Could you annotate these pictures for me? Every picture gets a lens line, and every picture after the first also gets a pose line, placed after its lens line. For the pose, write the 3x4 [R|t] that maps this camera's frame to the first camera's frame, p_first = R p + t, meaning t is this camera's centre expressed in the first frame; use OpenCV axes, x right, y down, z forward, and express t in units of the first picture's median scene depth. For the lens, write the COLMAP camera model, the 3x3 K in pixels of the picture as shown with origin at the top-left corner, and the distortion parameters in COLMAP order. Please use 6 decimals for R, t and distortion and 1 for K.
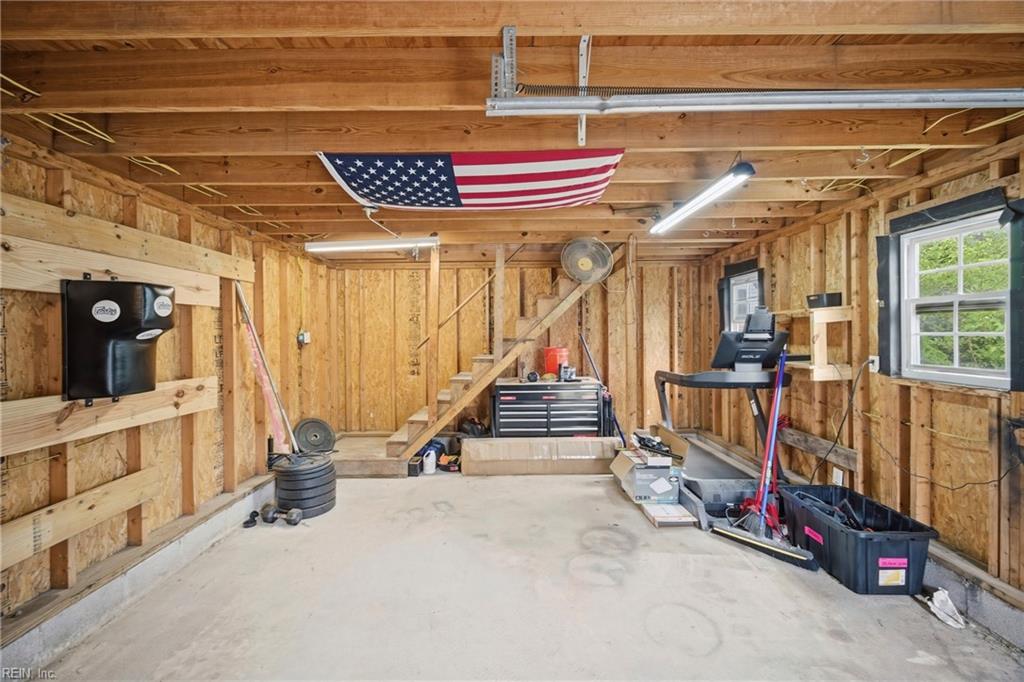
lens RADIAL K [[406.1, 0, 508.9], [0, 406.1, 336.0], [0, 0, 1]] dist [-0.000389, 0.001060]
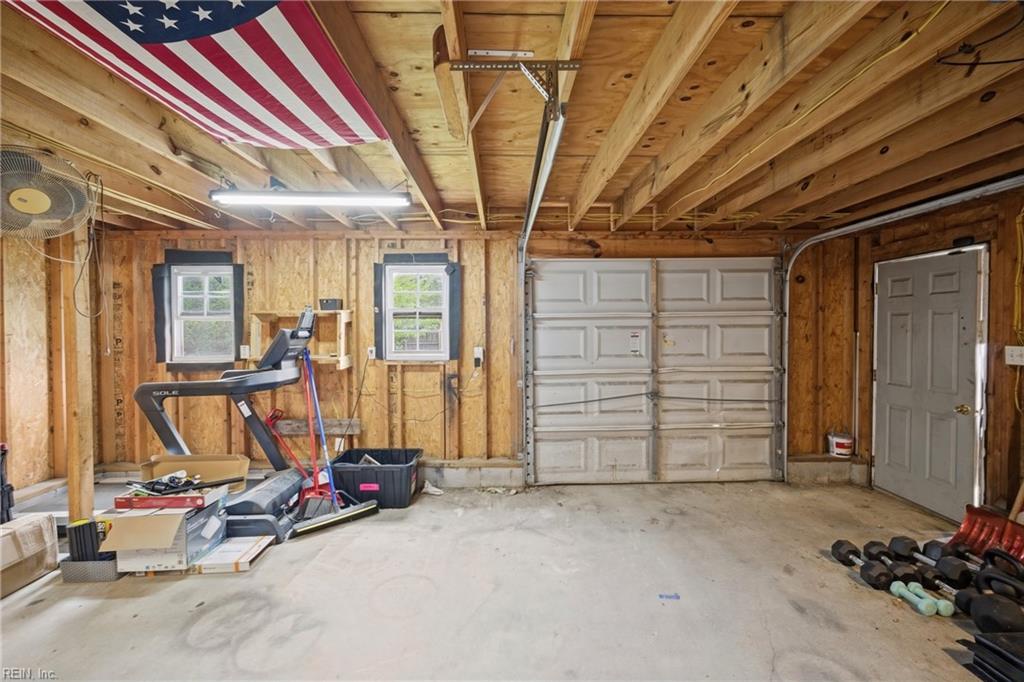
lens RADIAL K [[406.1, 0, 515.2], [0, 406.1, 337.5], [0, 0, 1]] dist [-0.000389, 0.001060]
pose [[-0.034239, -0.014920, 0.999302, -0.527397], [0.012307, 0.999806, 0.015350, 0.000419], [-0.999338, 0.012824, -0.034049, 0.556218]]
